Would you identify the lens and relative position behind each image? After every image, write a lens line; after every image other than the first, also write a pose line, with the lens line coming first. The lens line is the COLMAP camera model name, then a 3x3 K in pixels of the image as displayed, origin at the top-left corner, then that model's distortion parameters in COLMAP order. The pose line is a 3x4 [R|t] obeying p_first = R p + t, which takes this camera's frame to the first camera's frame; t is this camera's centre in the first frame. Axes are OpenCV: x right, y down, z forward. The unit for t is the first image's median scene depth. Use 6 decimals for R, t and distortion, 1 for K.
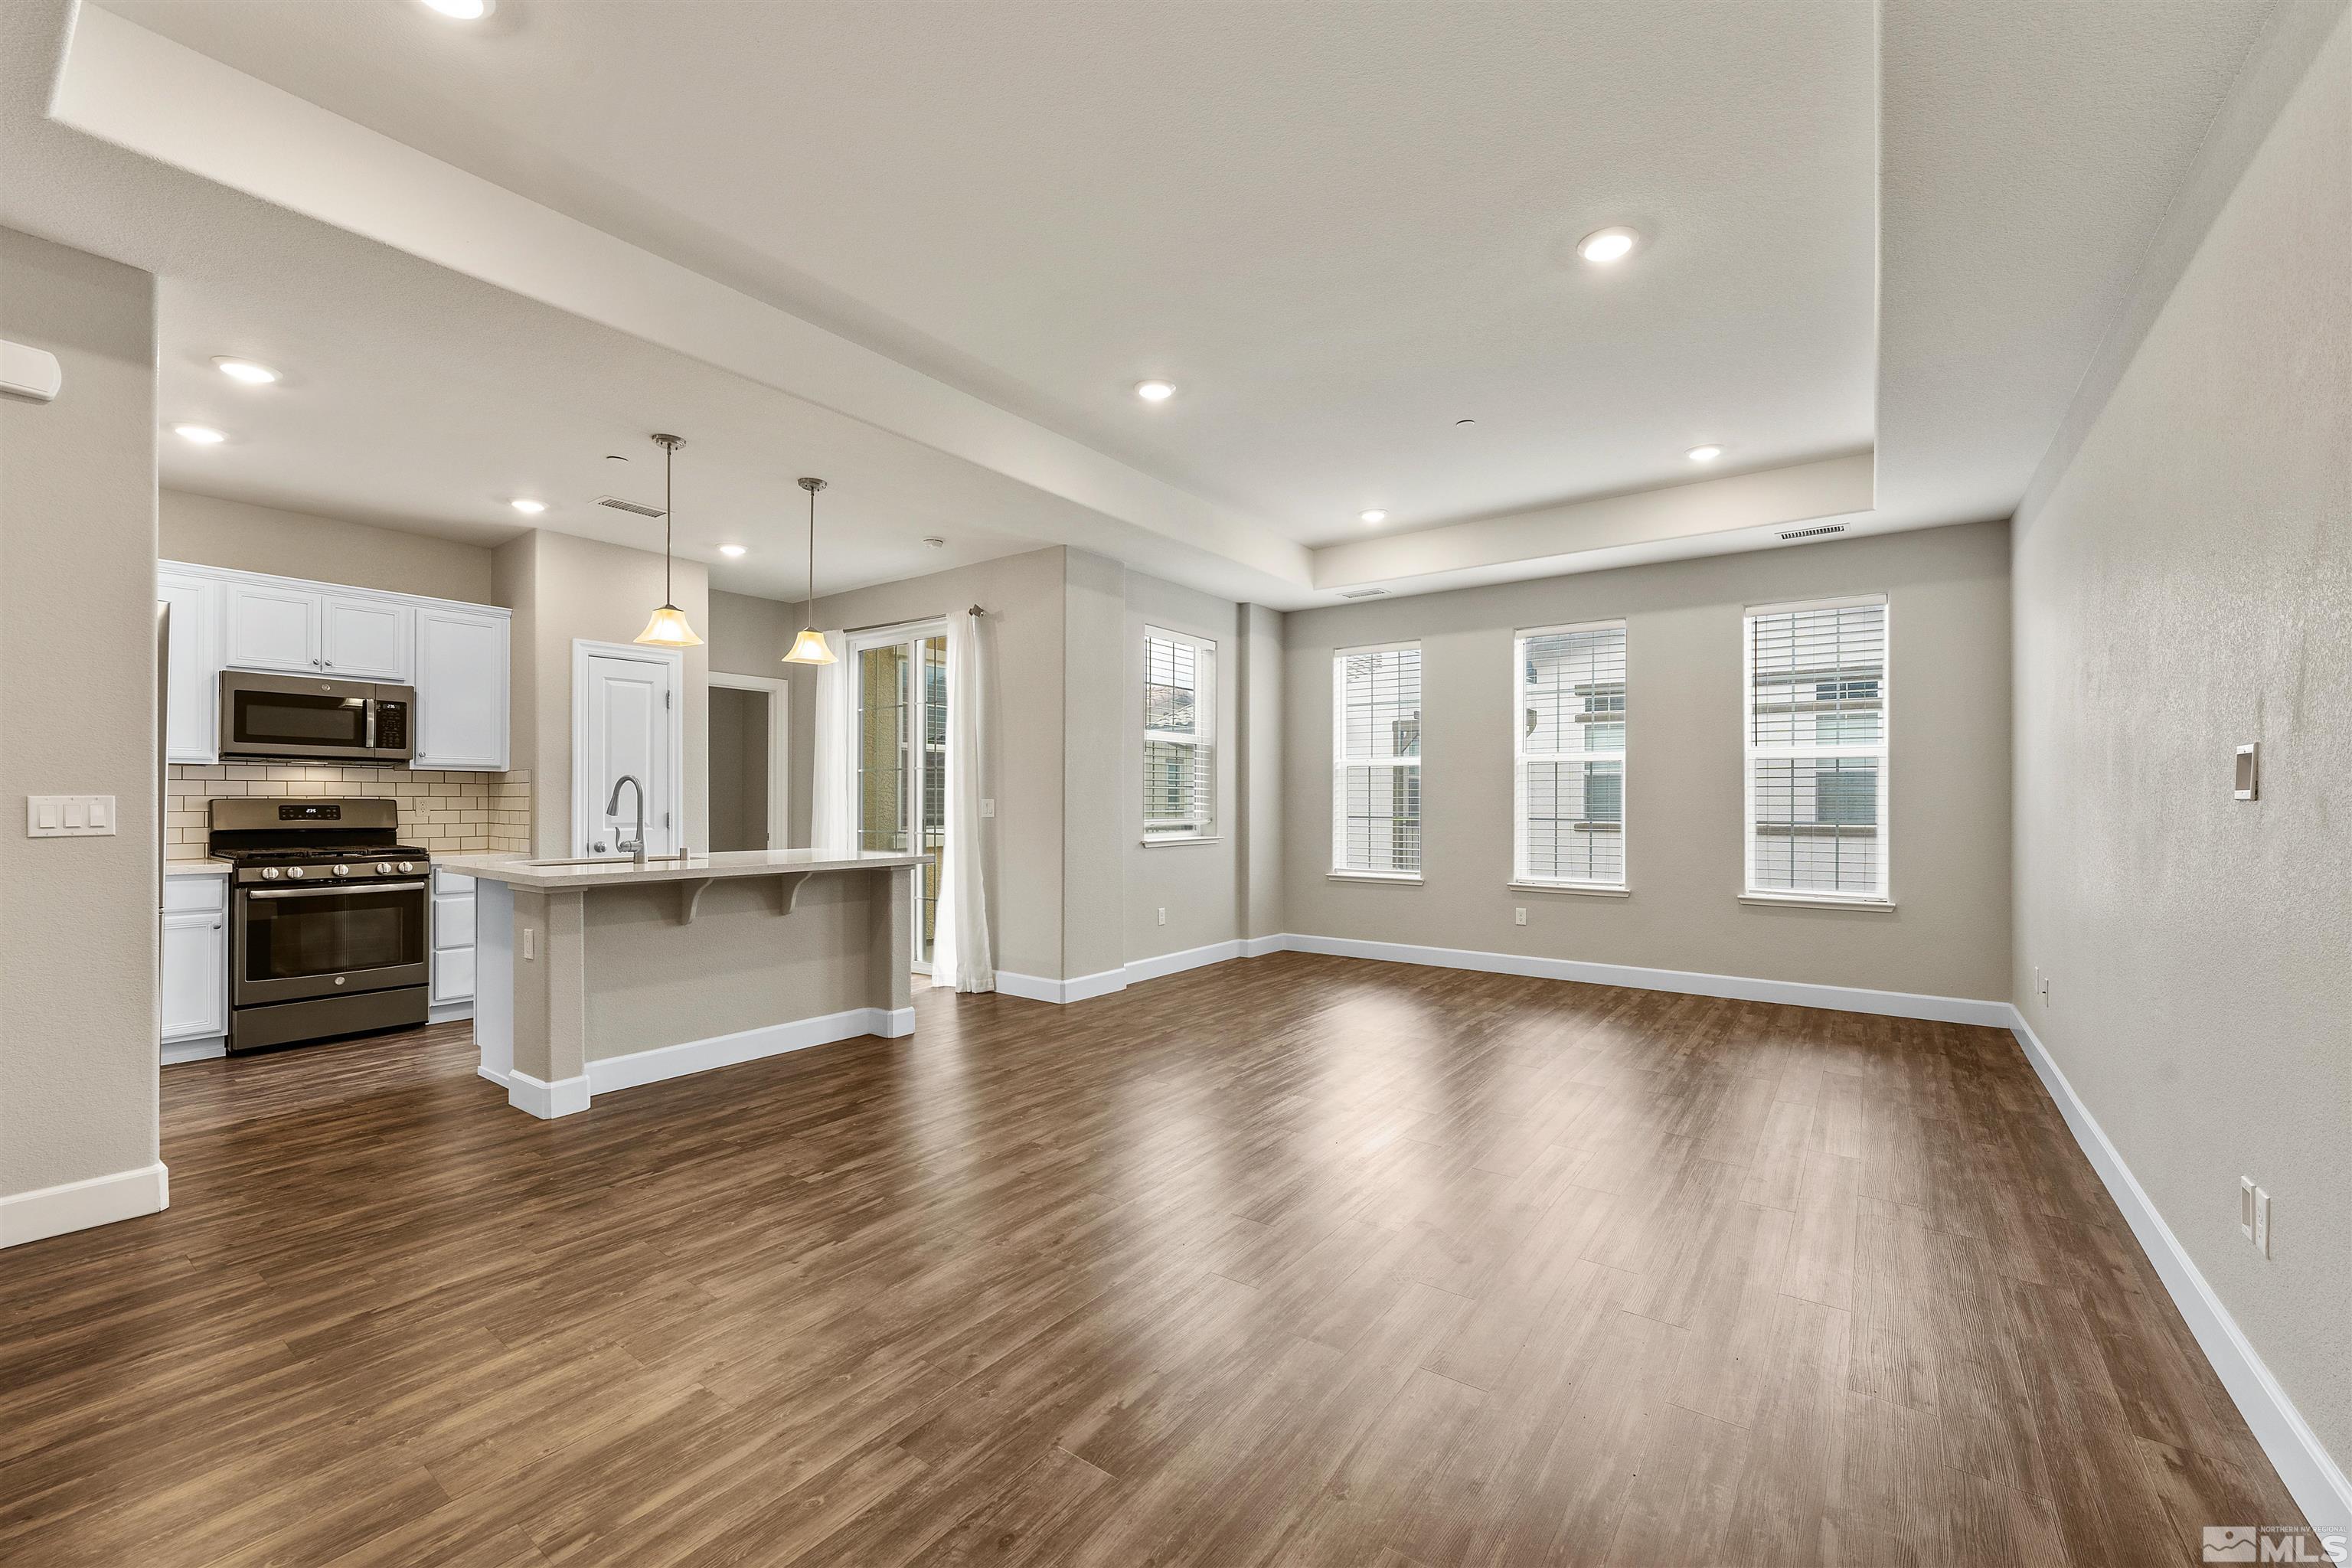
lens RADIAL K [[966.2, 0, 1179.4], [0, 966.2, 792.9], [0, 0, 1]] dist [-0.013459, 0.003920]
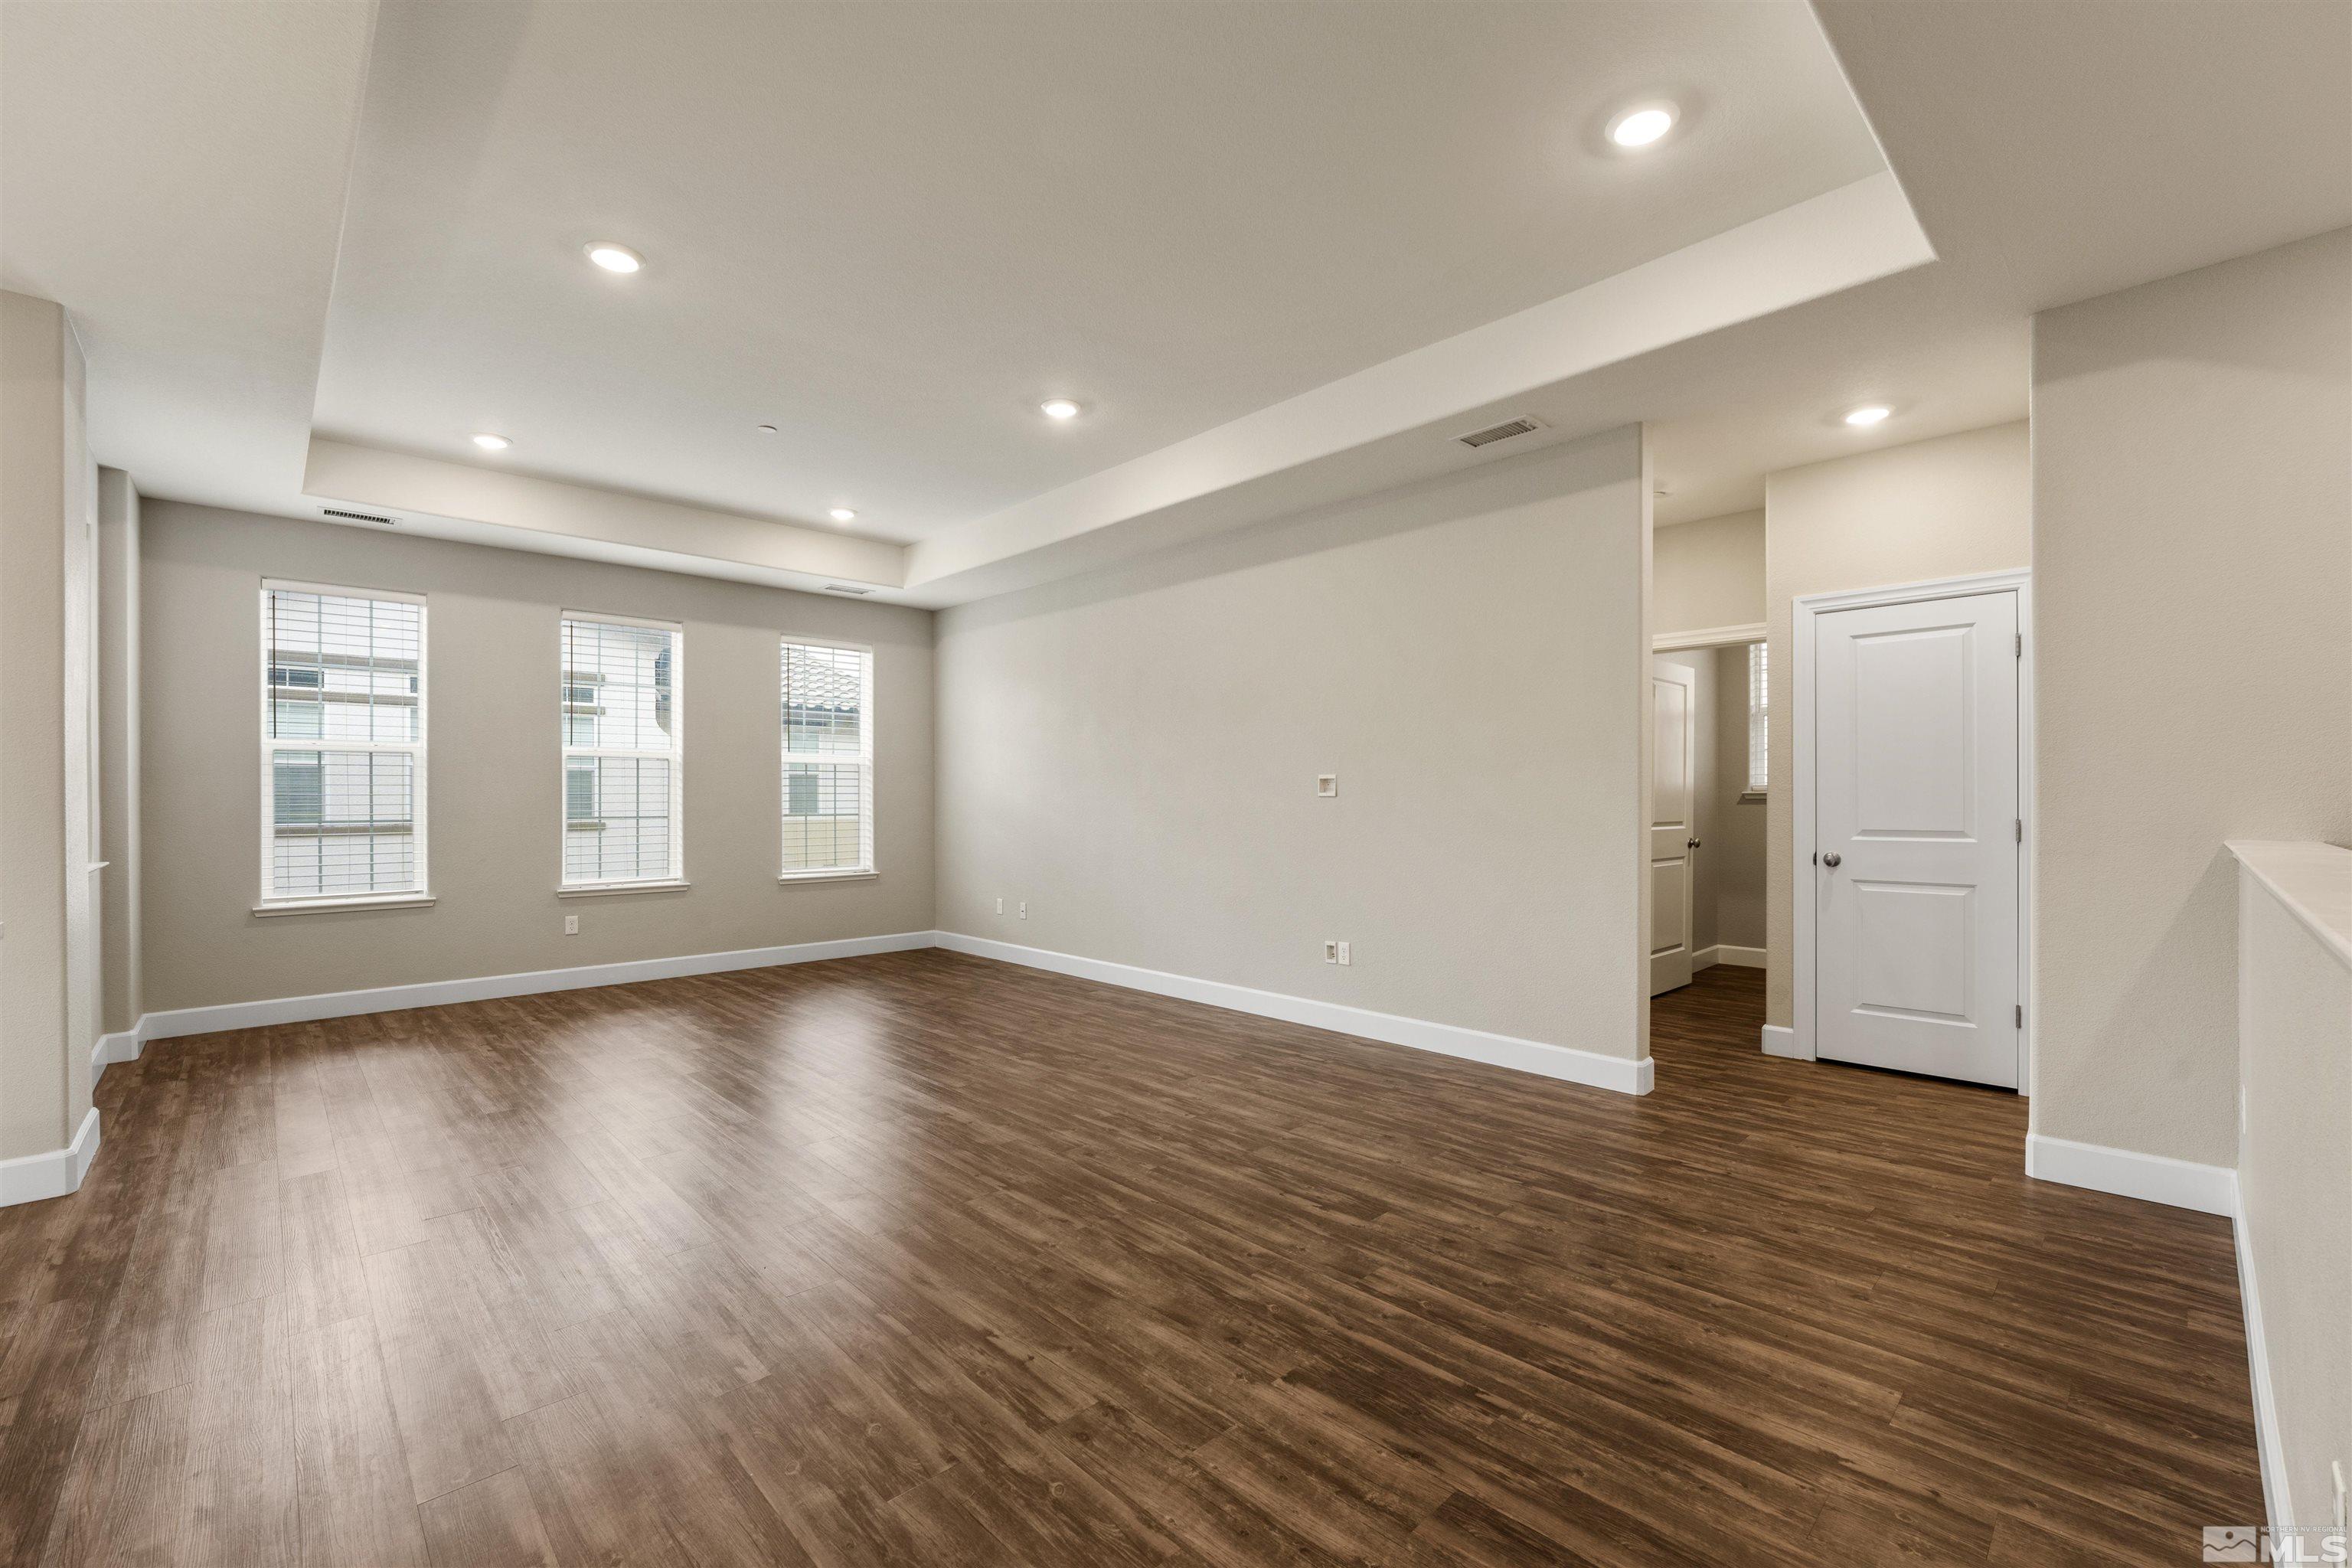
lens RADIAL K [[966.2, 0, 1170.2], [0, 966.2, 807.7], [0, 0, 1]] dist [-0.013459, 0.003920]
pose [[0.173735, -0.013879, 0.984695, -0.597736], [-0.004555, 0.999879, 0.014897, 0.001154], [-0.984782, -0.007074, 0.173651, 0.374183]]
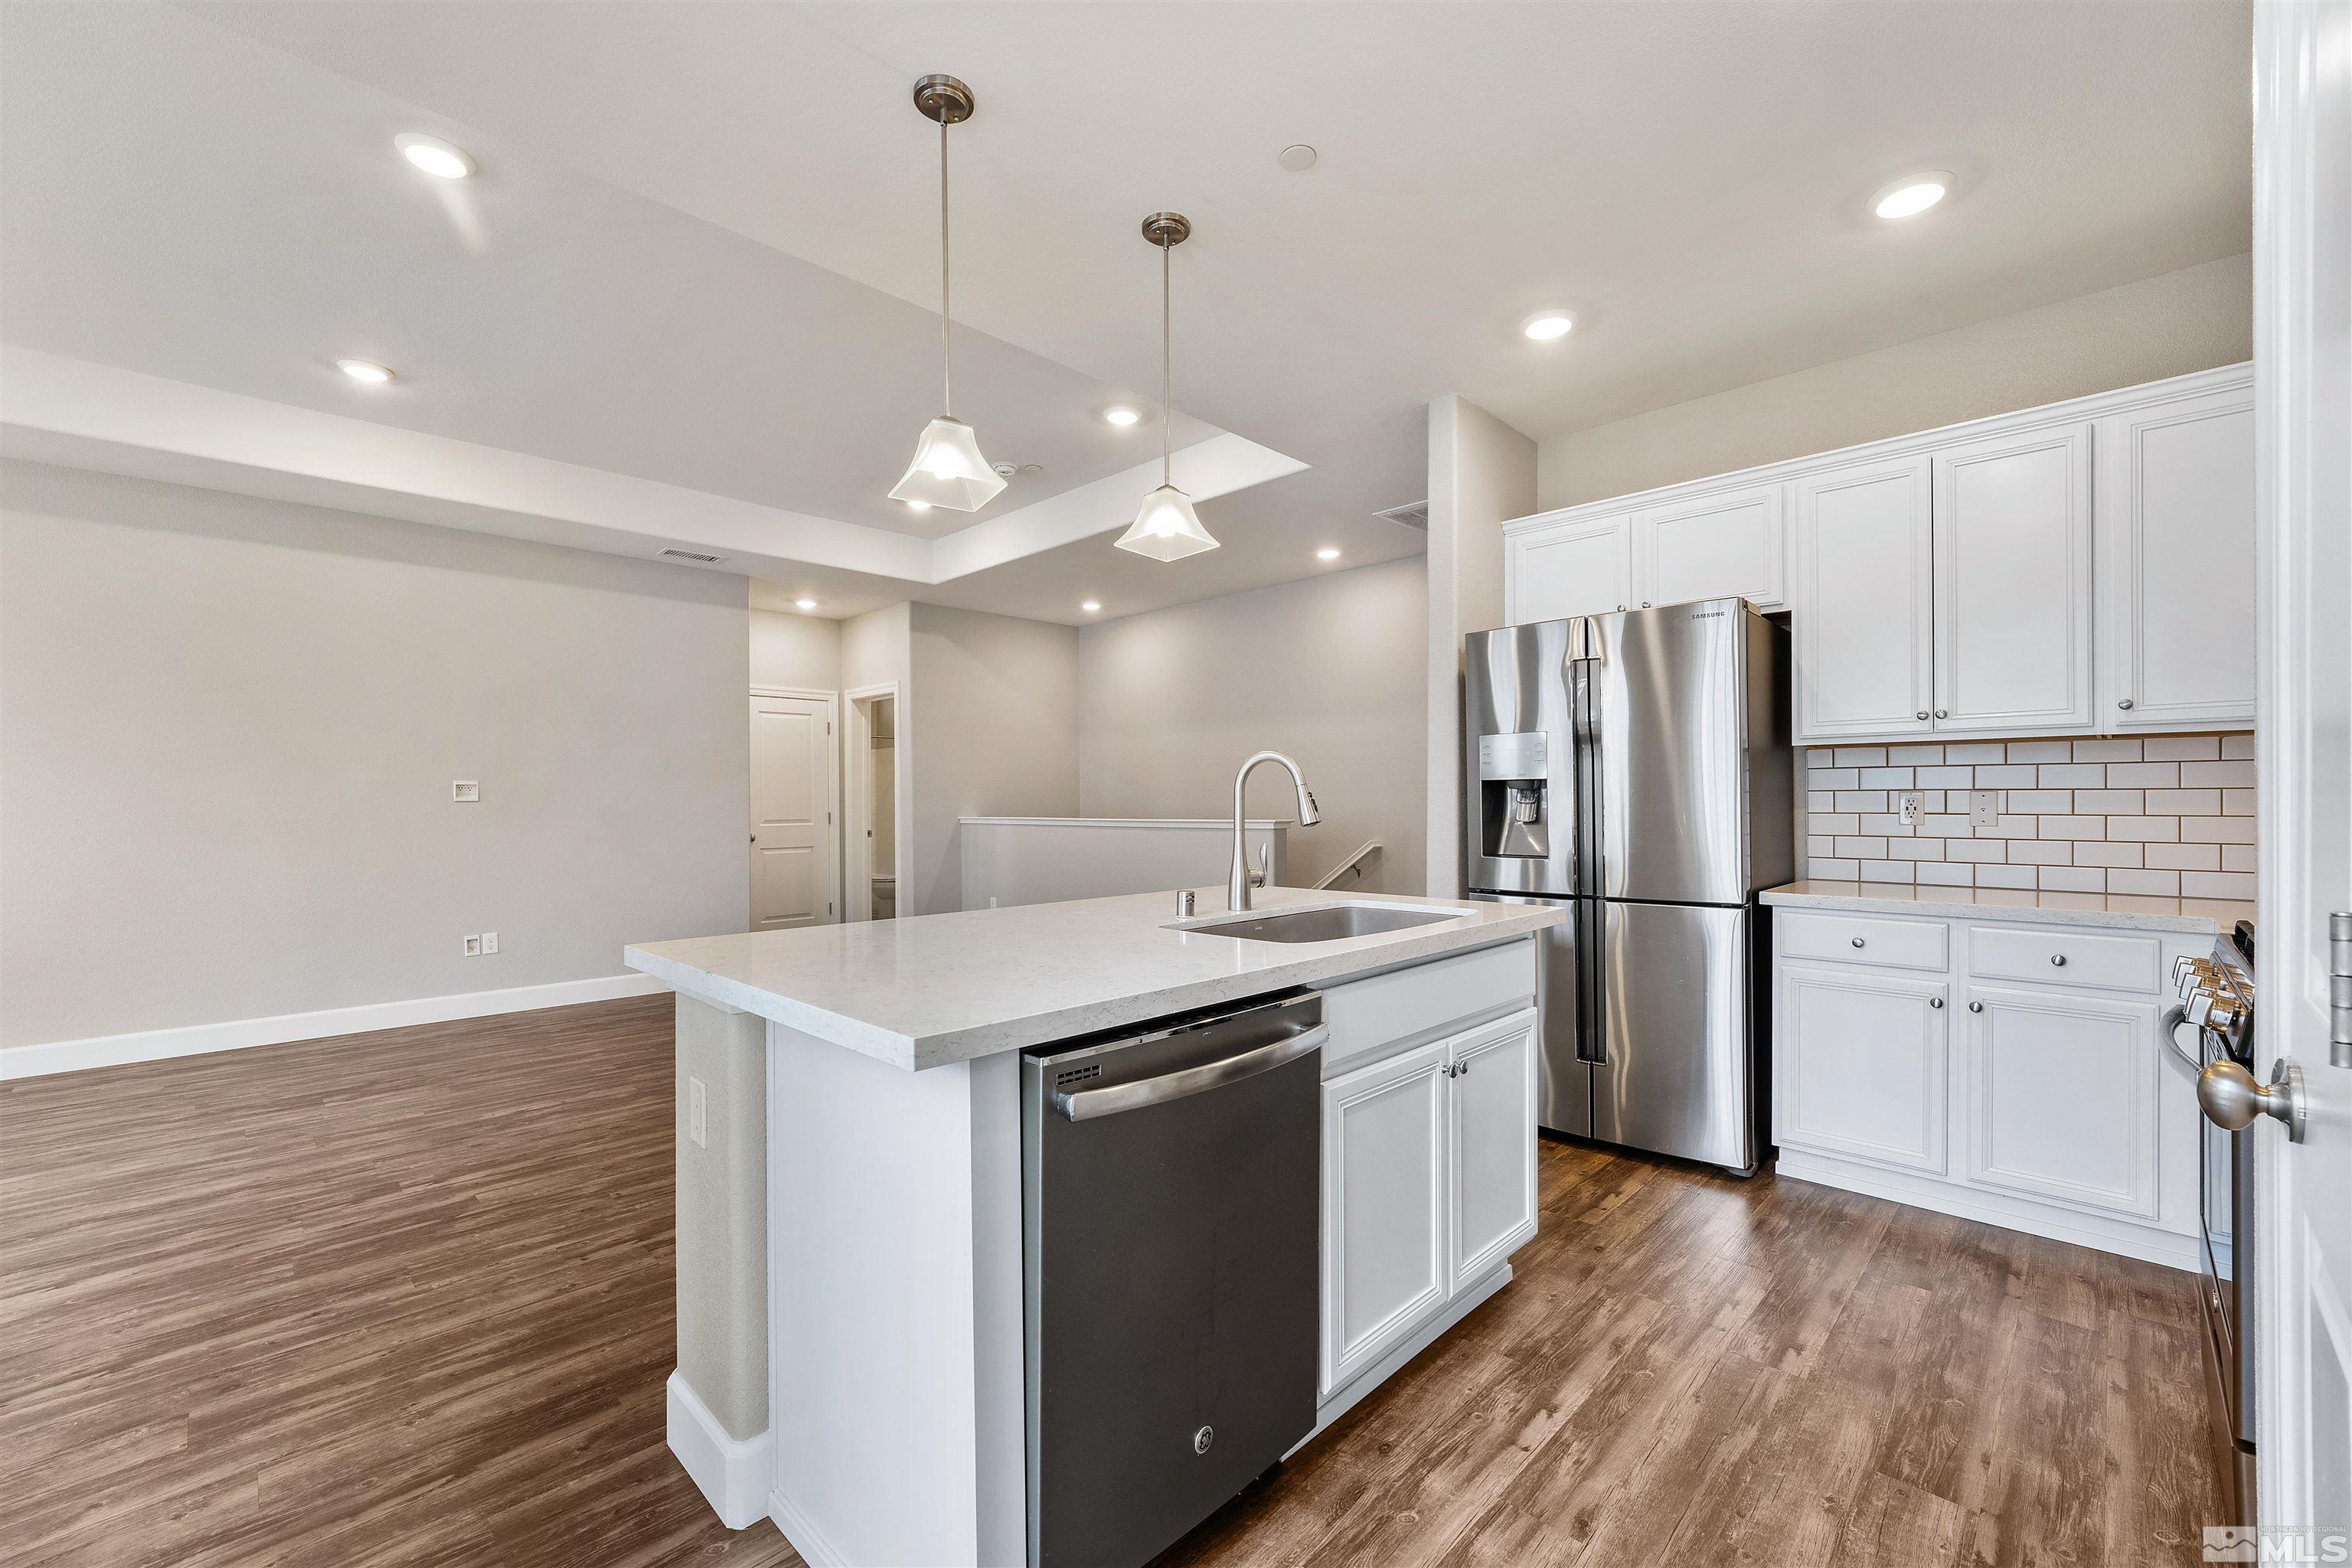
lens RADIAL K [[966.2, 0, 1167.5], [0, 966.2, 793.8], [0, 0, 1]] dist [-0.013459, 0.003920]
pose [[-0.987651, 0.001326, 0.156667, -0.514855], [-0.001390, 0.999851, -0.017229, 0.013638], [-0.156667, -0.017234, -0.987501, 1.329309]]
